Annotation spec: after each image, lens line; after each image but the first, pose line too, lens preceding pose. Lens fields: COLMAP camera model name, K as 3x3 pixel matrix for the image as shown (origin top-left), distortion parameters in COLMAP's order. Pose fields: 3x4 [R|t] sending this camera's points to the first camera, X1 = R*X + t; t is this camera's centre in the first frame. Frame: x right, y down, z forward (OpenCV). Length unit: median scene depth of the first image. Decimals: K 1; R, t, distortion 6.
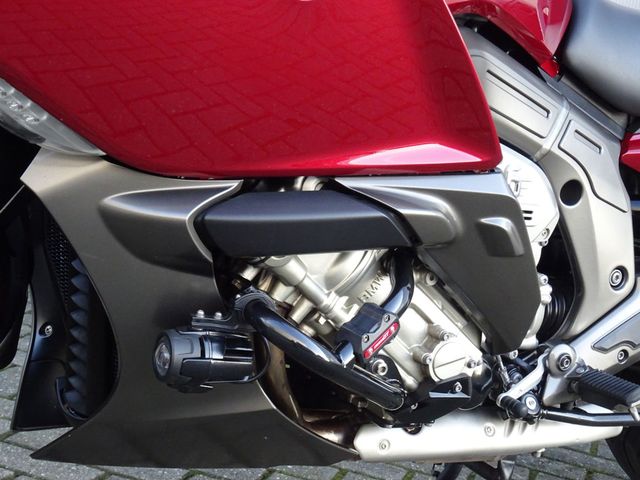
lens RADIAL K [[1227.4, 0, 320.0], [0, 1227.4, 240.0], [0, 0, 1]] dist [-0.166183, -0.029015]
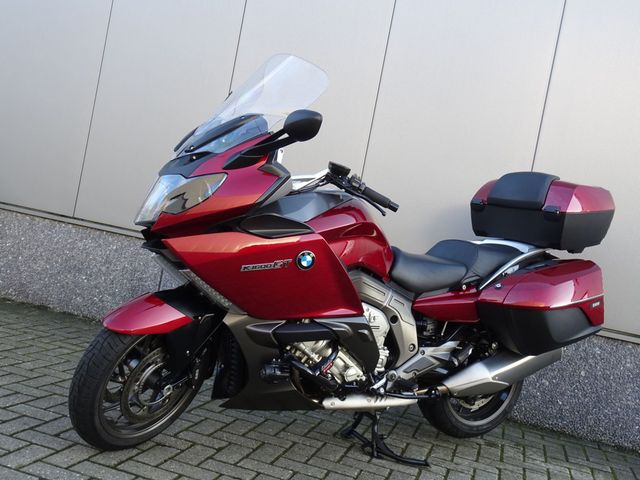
lens RADIAL K [[643.3, 0, 320.0], [0, 643.3, 240.0], [0, 0, 1]] dist [-0.000600, 0.000980]
pose [[0.999955, -0.005615, -0.007701, 0.039479], [0.004586, 0.991809, -0.127649, -0.035823], [0.008355, 0.127608, 0.991789, -0.705066]]
